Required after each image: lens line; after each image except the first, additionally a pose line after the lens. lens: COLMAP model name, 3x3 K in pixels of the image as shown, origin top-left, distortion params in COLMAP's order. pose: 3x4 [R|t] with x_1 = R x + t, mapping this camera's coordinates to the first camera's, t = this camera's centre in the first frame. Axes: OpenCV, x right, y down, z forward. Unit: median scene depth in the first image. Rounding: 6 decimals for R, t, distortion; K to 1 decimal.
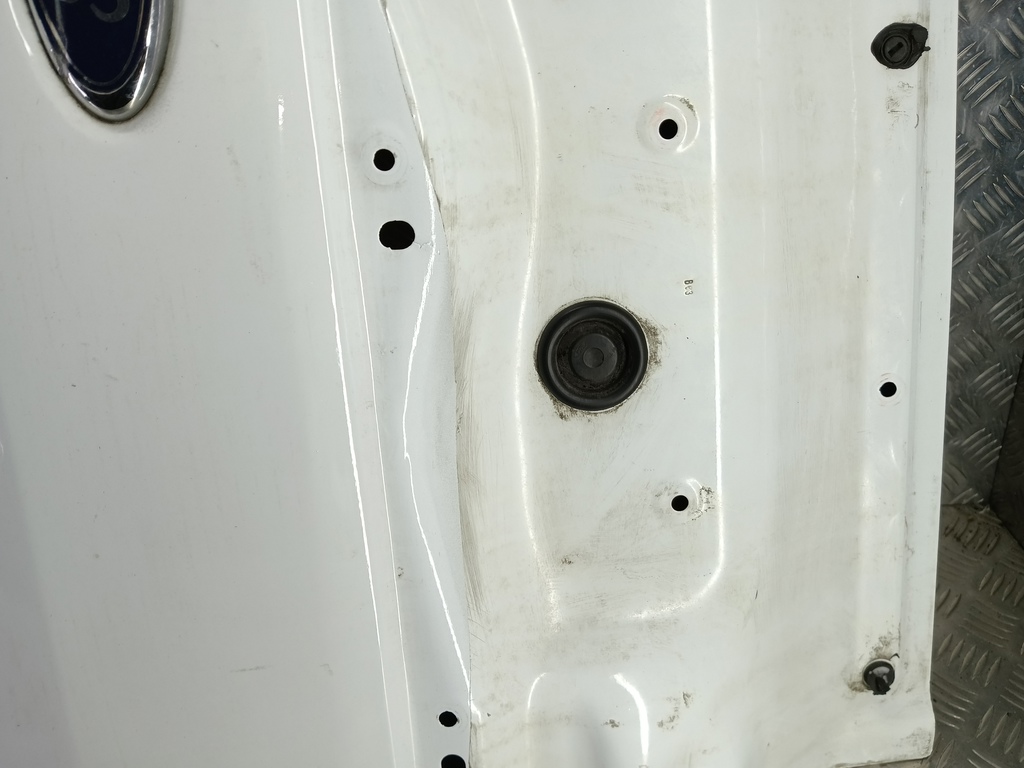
lens RADIAL K [[829.7, 0, 515.7], [0, 829.7, 387.9], [0, 0, 1]] dist [0.083896, -0.160807]
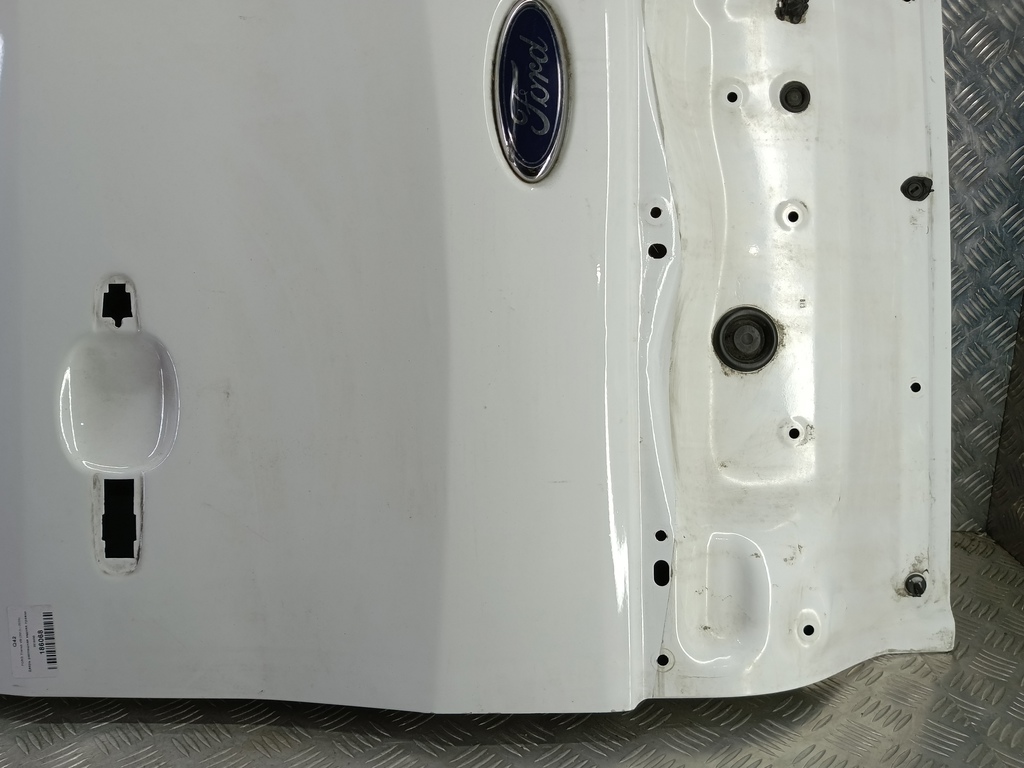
lens RADIAL K [[829.7, 0, 511.3], [0, 829.7, 386.2], [0, 0, 1]] dist [0.083896, -0.160807]
pose [[0.997476, 0.070539, -0.008160, -0.364818], [-0.070545, 0.971274, -0.227266, 0.476153], [-0.008106, 0.227267, 0.973799, -0.648156]]
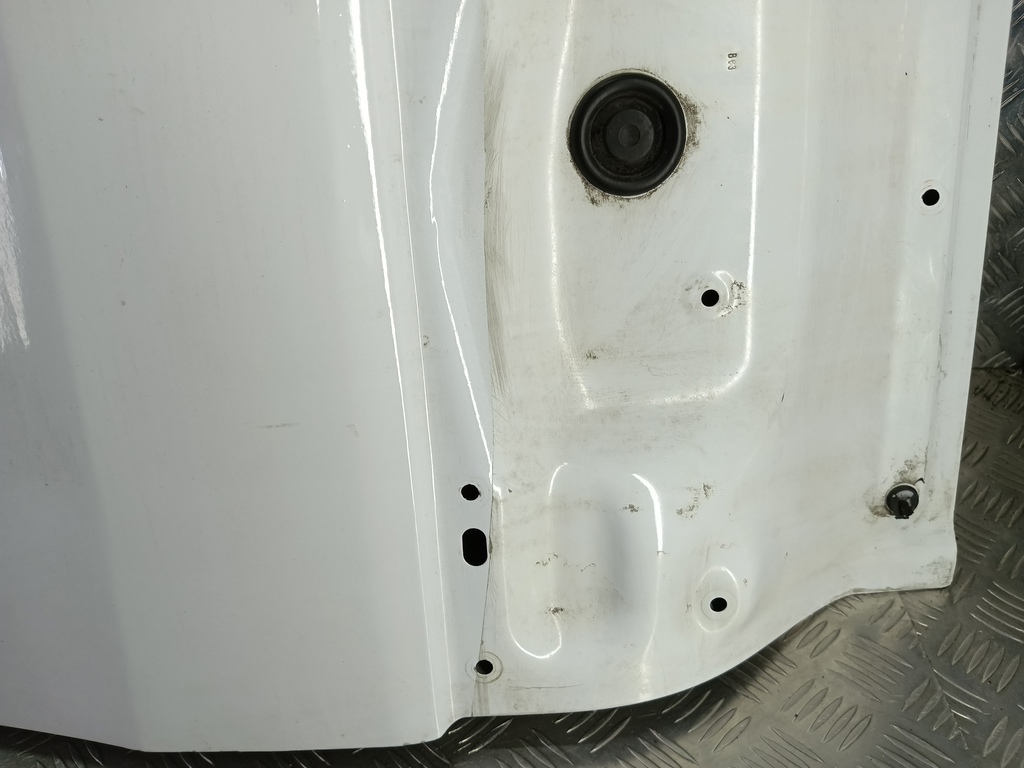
lens RADIAL K [[829.7, 0, 513.7], [0, 829.7, 379.7], [0, 0, 1]] dist [0.083896, -0.160807]
pose [[0.999174, 0.031000, -0.026268, -0.005176], [-0.029128, 0.997201, 0.068858, 0.178259], [0.028329, -0.068036, 0.997281, 0.008578]]
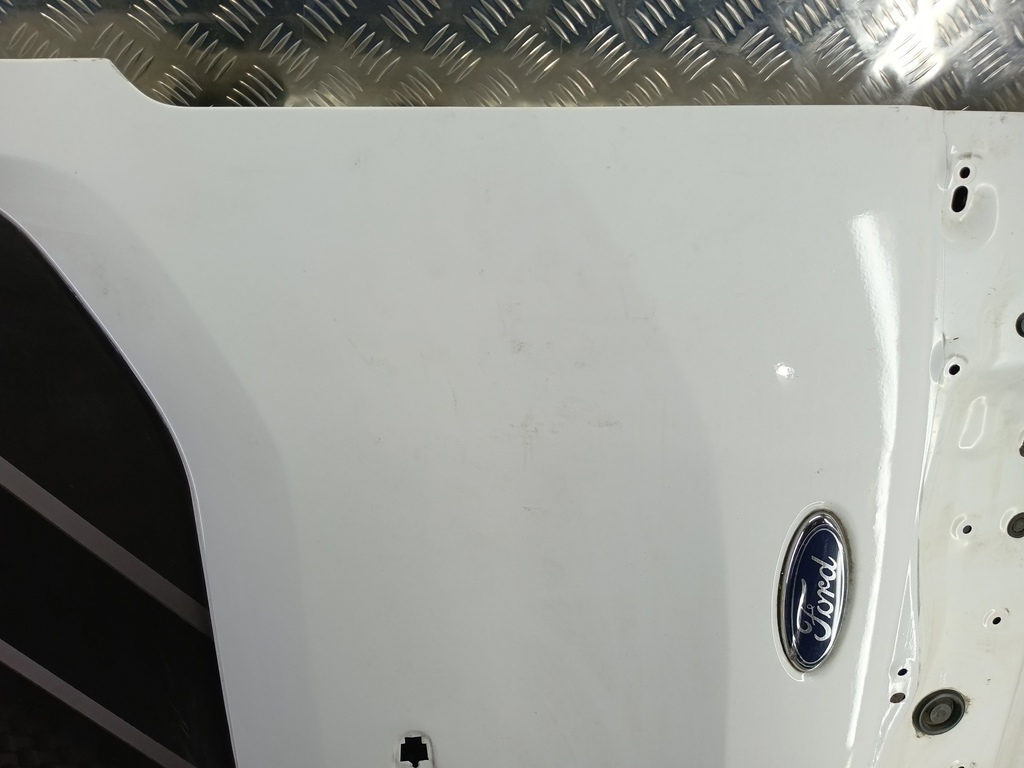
lens RADIAL K [[829.7, 0, 510.4], [0, 829.7, 383.6], [0, 0, 1]] dist [0.083896, -0.160807]
pose [[0.992923, 0.038378, 0.112389, -1.181876], [-0.051268, 0.992140, 0.114147, -0.992657], [-0.107125, -0.119101, 0.987086, -0.787027]]
